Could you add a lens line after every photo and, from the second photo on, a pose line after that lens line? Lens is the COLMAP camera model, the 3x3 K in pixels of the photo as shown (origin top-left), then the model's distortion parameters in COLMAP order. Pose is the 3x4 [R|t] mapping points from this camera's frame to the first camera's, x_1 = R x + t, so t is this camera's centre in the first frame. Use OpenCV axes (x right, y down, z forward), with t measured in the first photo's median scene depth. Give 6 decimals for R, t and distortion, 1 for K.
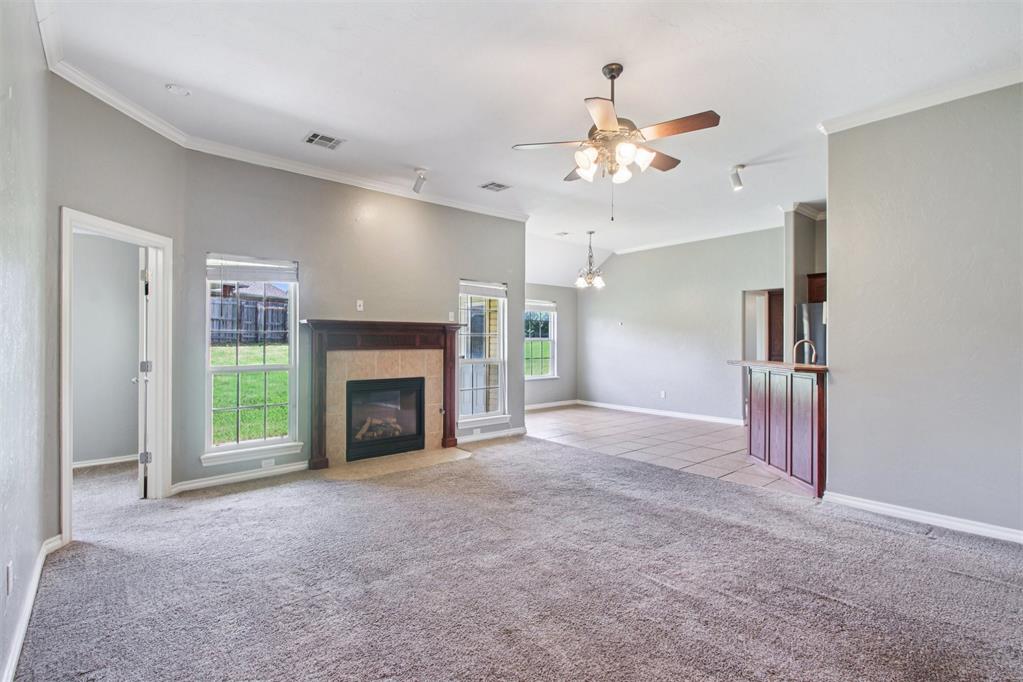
lens RADIAL K [[483.7, 0, 511.5], [0, 483.7, 341.0], [0, 0, 1]] dist [0.016679, -0.000296]
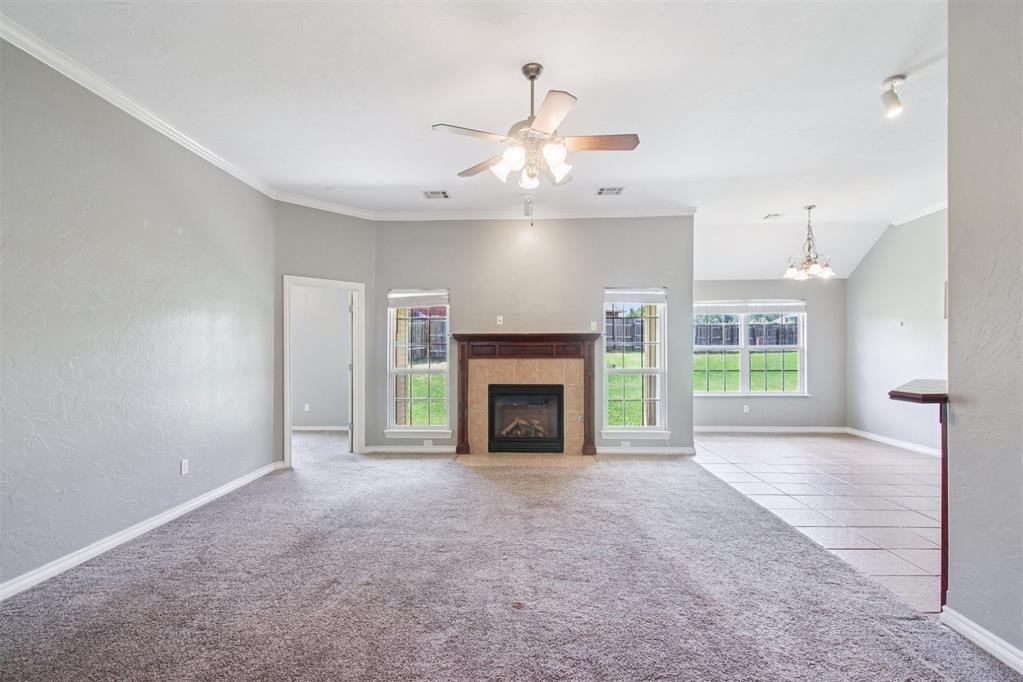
lens RADIAL K [[479.5, 0, 498.5], [0, 479.5, 347.4], [0, 0, 1]] dist [0.002599, 0.000391]
pose [[0.726256, -0.008370, -0.687374, 0.479272], [0.004689, 0.999963, -0.007221, 0.000657], [0.687409, 0.002021, 0.726268, 0.159446]]
